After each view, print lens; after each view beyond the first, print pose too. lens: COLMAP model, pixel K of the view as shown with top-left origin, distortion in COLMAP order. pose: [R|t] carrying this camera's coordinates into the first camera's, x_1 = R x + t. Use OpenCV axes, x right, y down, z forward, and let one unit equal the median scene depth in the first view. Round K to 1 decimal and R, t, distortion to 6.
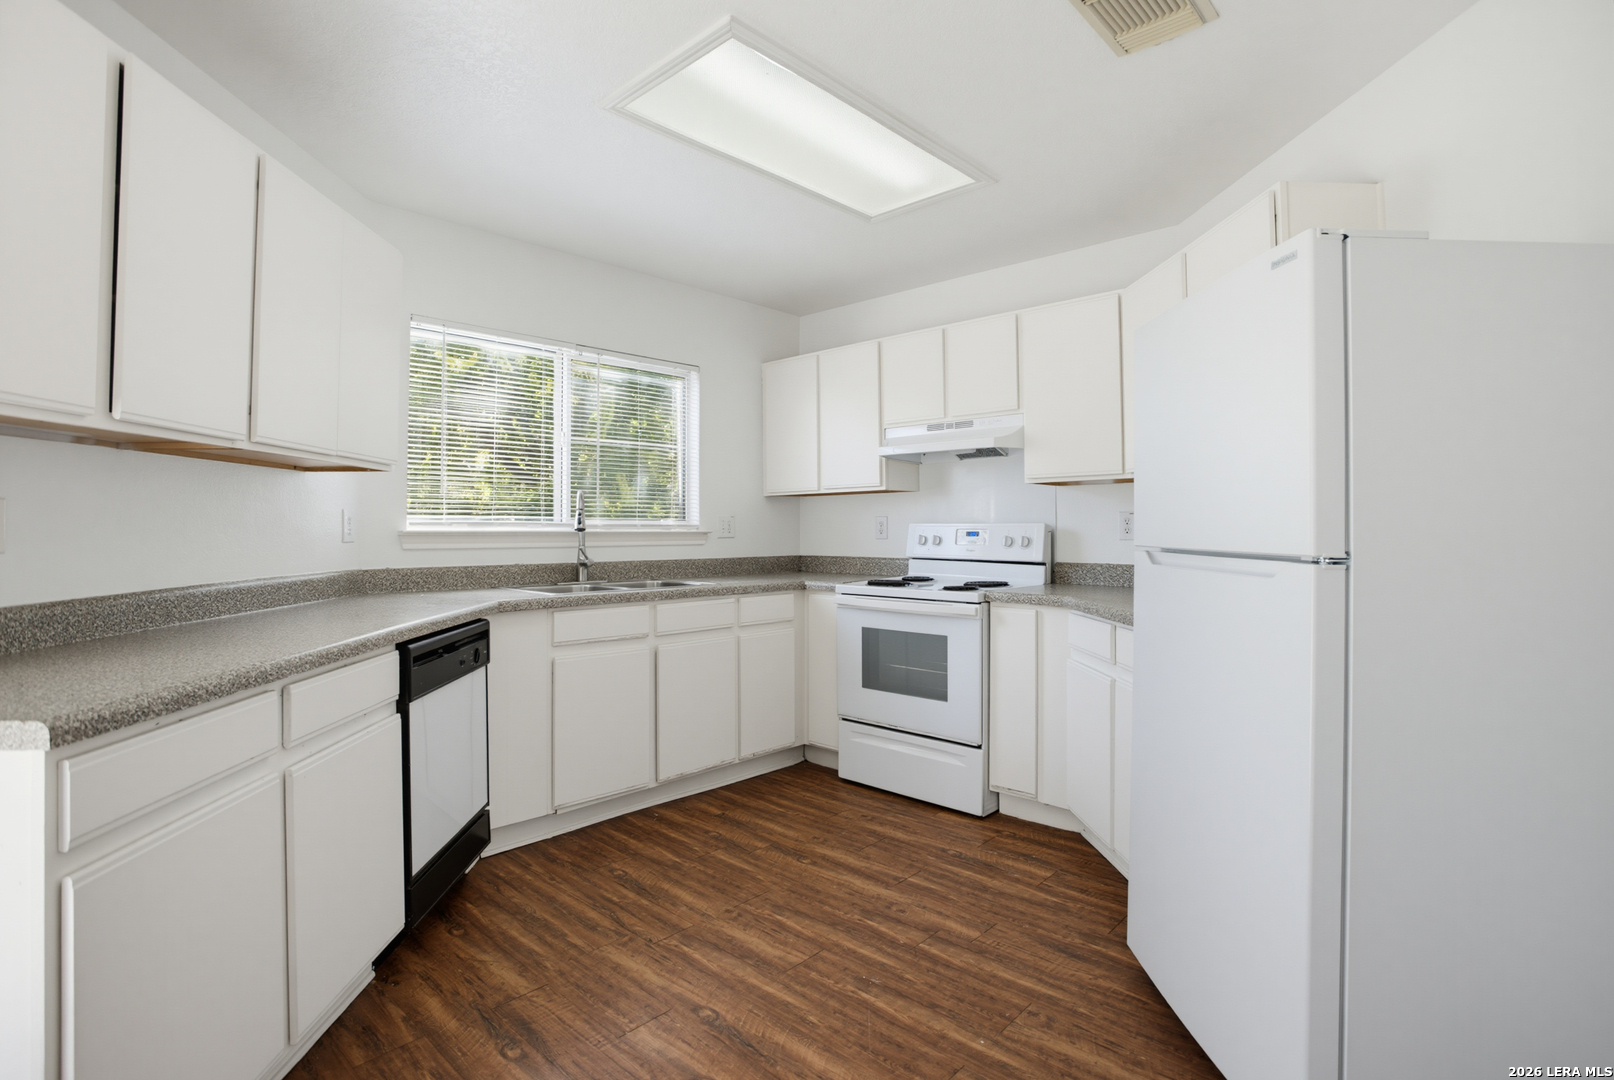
lens RADIAL K [[798.0, 0, 805.5], [0, 798.0, 529.6], [0, 0, 1]] dist [-0.065471, 0.030743]
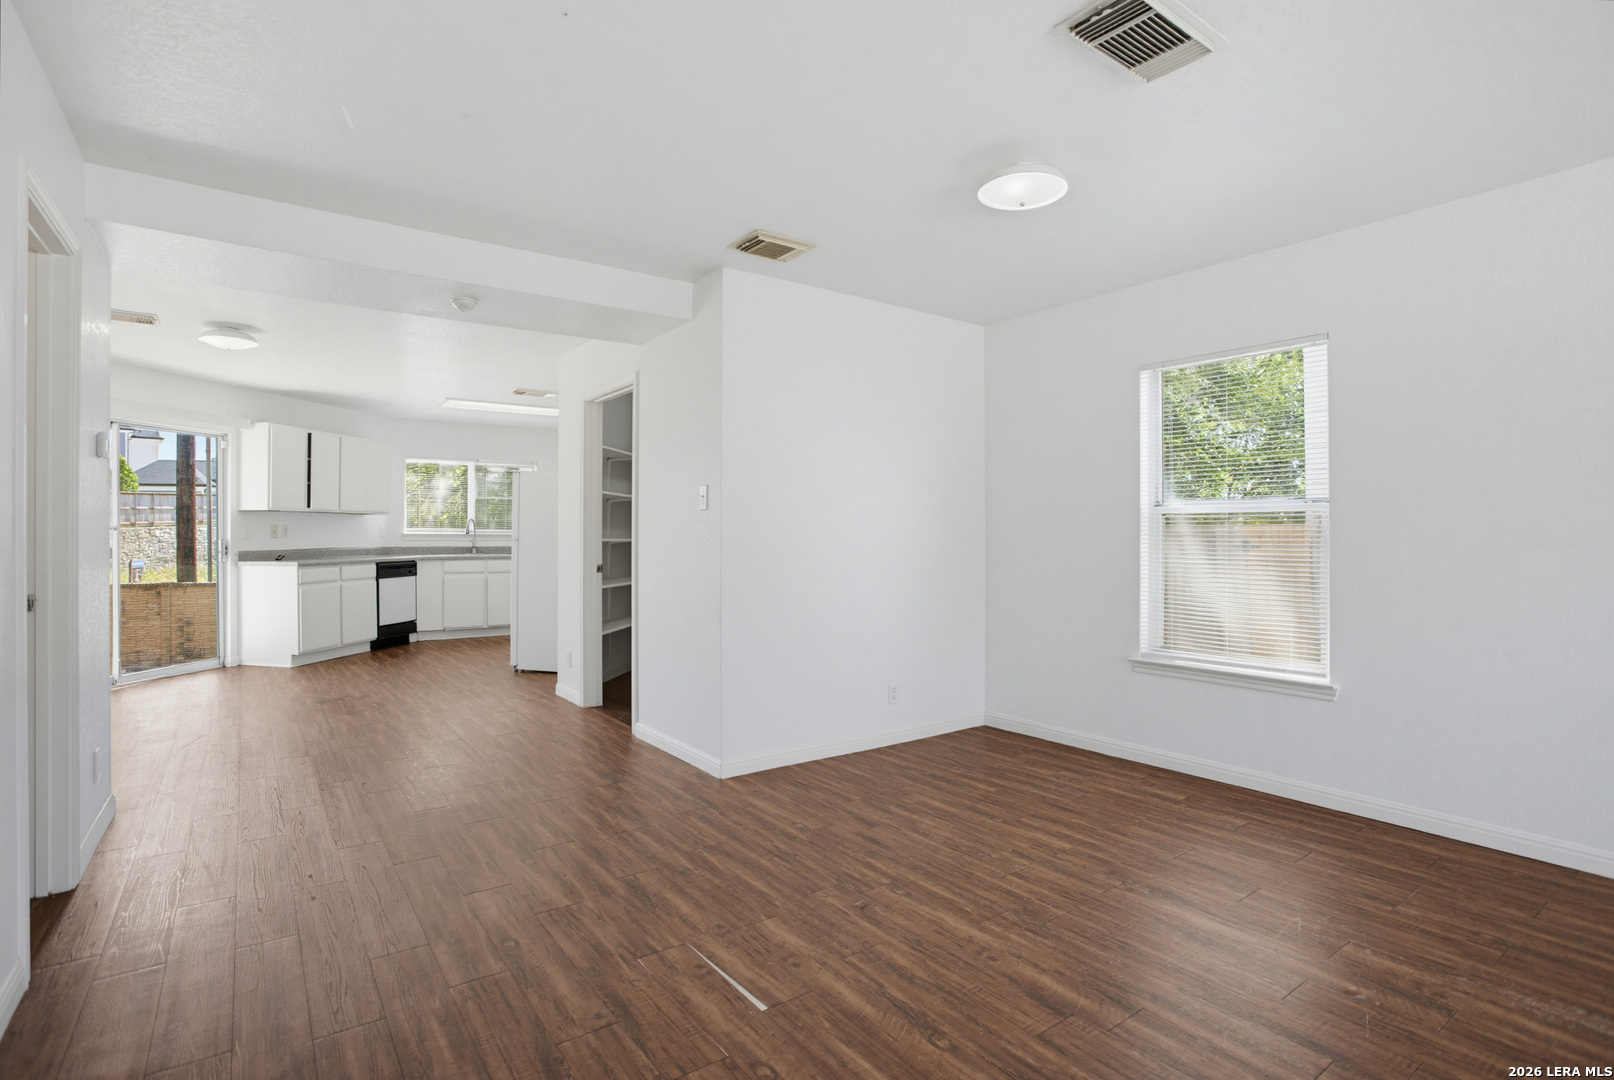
lens RADIAL K [[798.0, 0, 805.5], [0, 798.0, 529.6], [0, 0, 1]] dist [-0.065471, 0.030743]
pose [[0.979957, 0.000394, -0.199206, 1.483252], [-0.002036, 0.999966, -0.008039, 0.006893], [0.199196, 0.008283, 0.979925, -1.506833]]
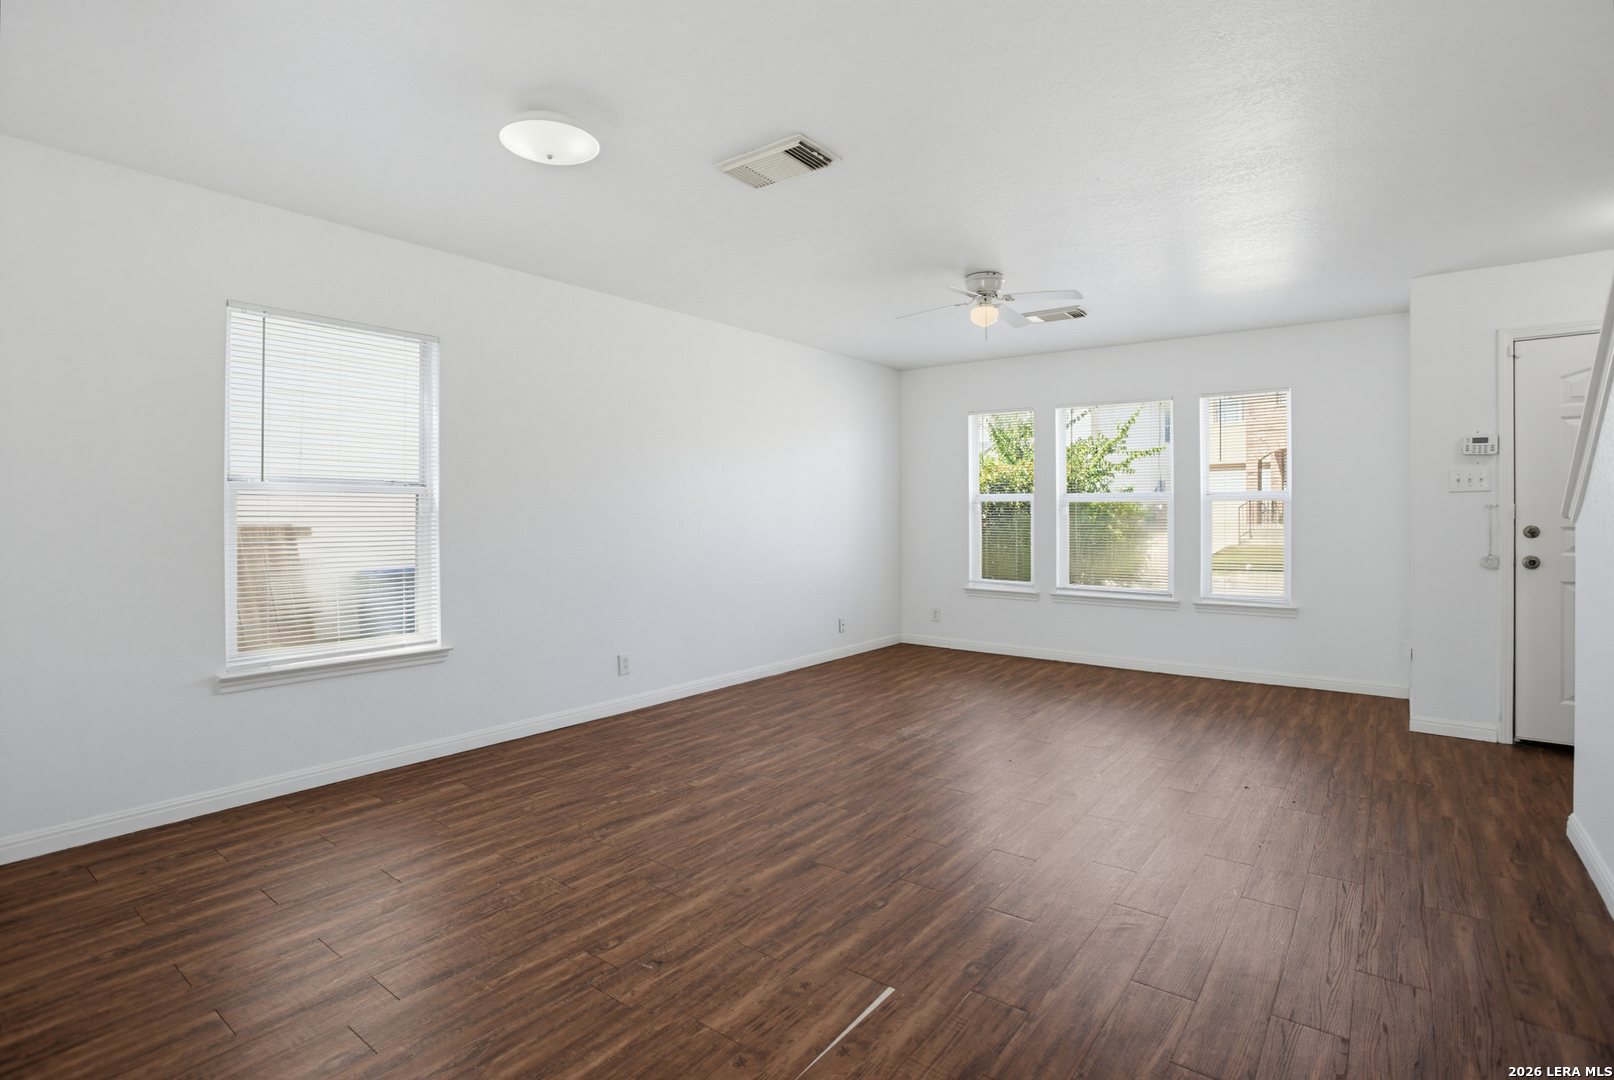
lens RADIAL K [[769.5, 0, 827.9], [0, 769.5, 515.4], [0, 0, 1]] dist [-0.054927, 0.027010]
pose [[-0.098207, 0.002901, 0.995162, 0.699080], [-0.000966, 0.999995, -0.003011, 0.005361], [-0.995165, -0.001257, -0.098204, -0.762364]]
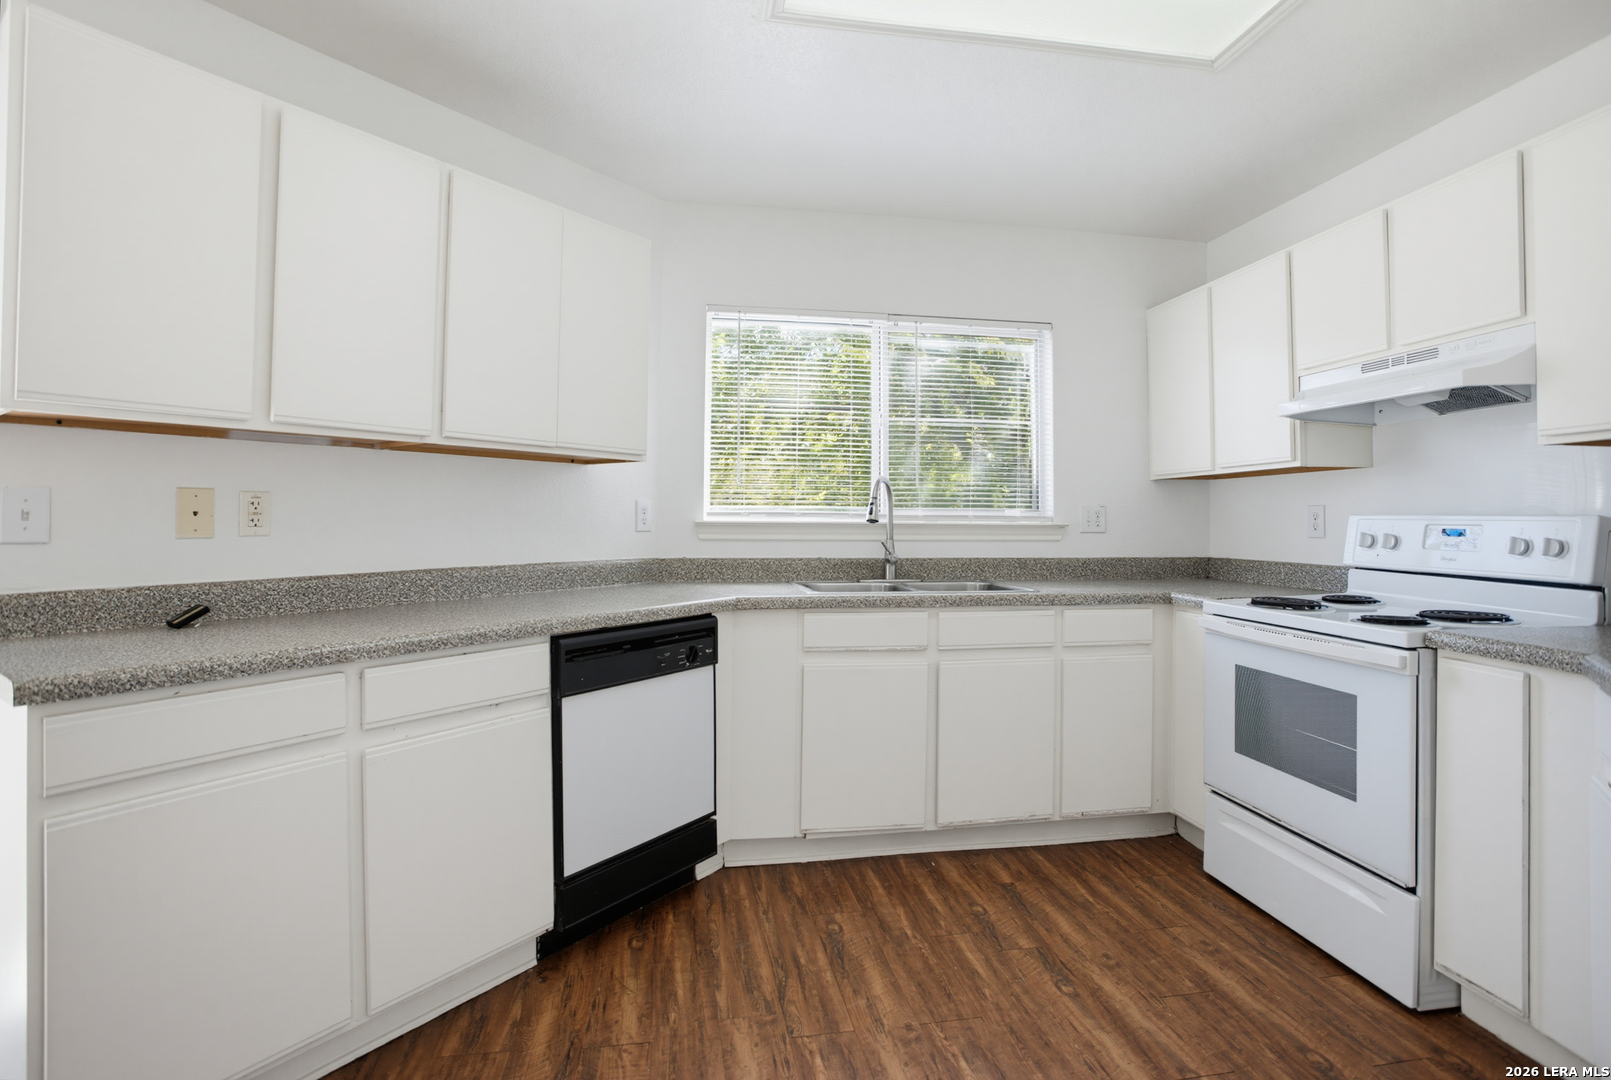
lens RADIAL K [[796.4, 0, 803.1], [0, 796.4, 518.0], [0, 0, 1]] dist [-0.073505, 0.033628]
pose [[0.792207, 0.004841, -0.610234, 0.212440], [-0.007519, 0.999970, -0.001828, -0.001117], [0.610207, 0.006037, 0.792219, 0.269289]]
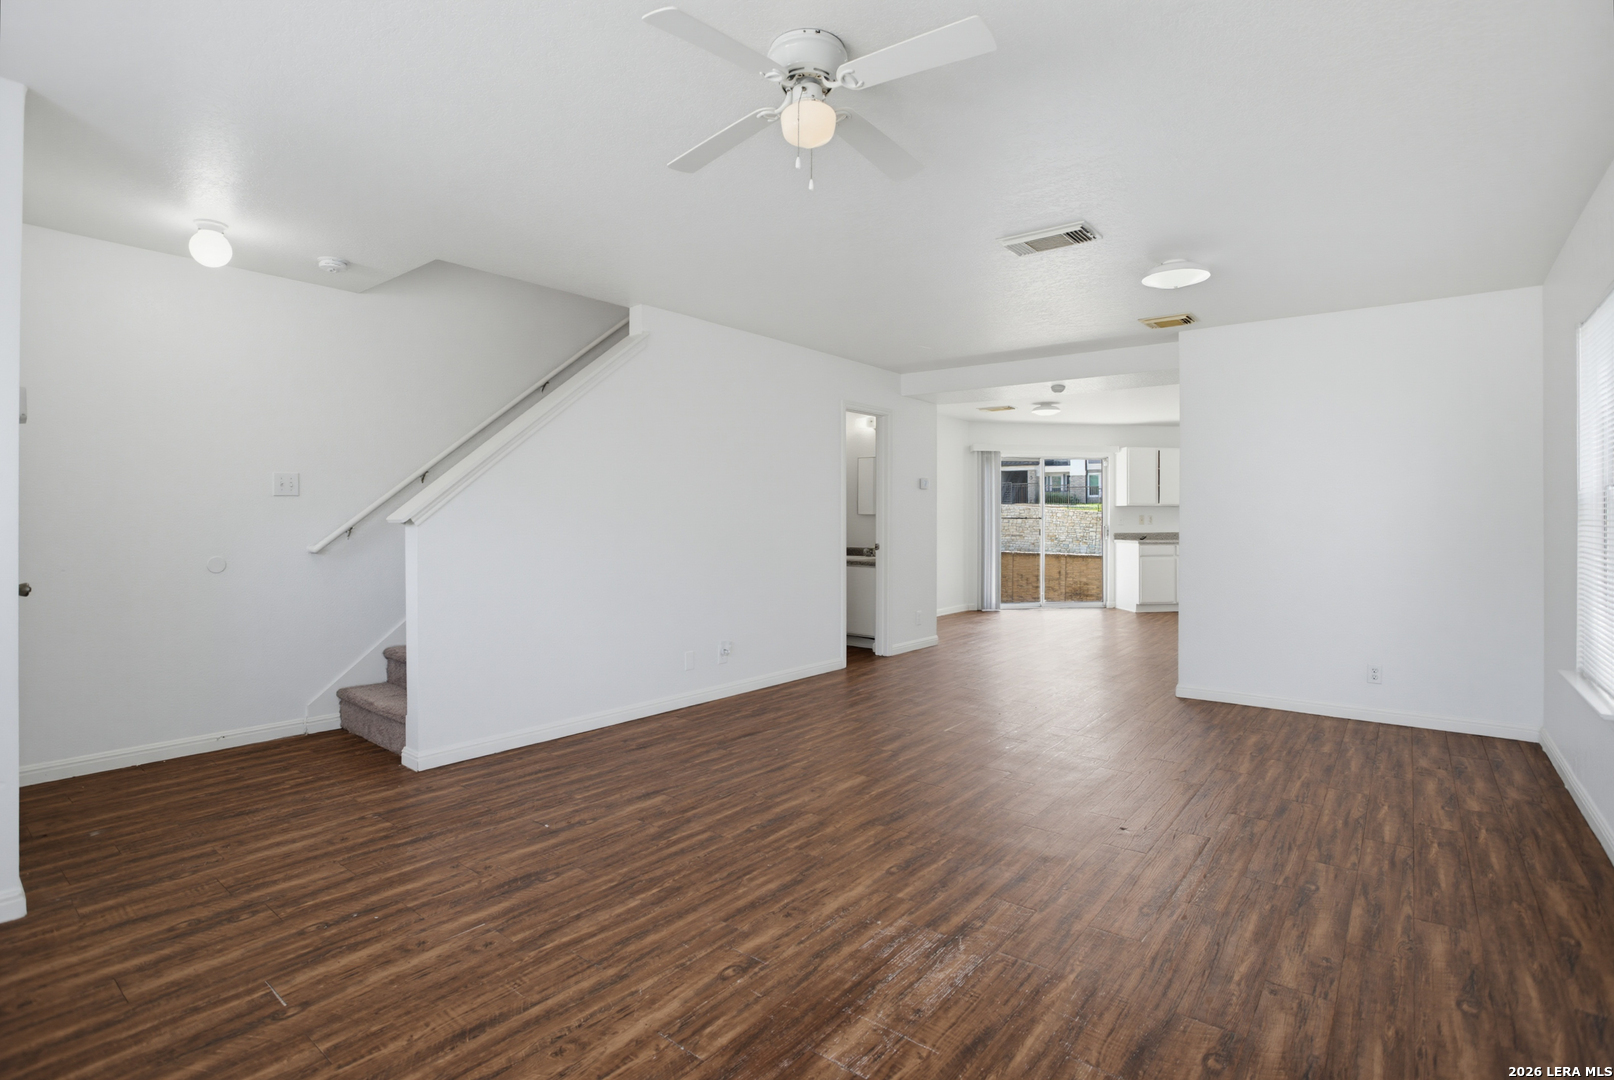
lens RADIAL K [[798.0, 0, 805.5], [0, 798.0, 529.6], [0, 0, 1]] dist [-0.065471, 0.030743]
pose [[0.066651, 0.012332, -0.997700, 2.788443], [-0.002939, 0.999922, 0.012163, 0.002250], [0.997772, 0.002121, 0.066682, -1.234154]]
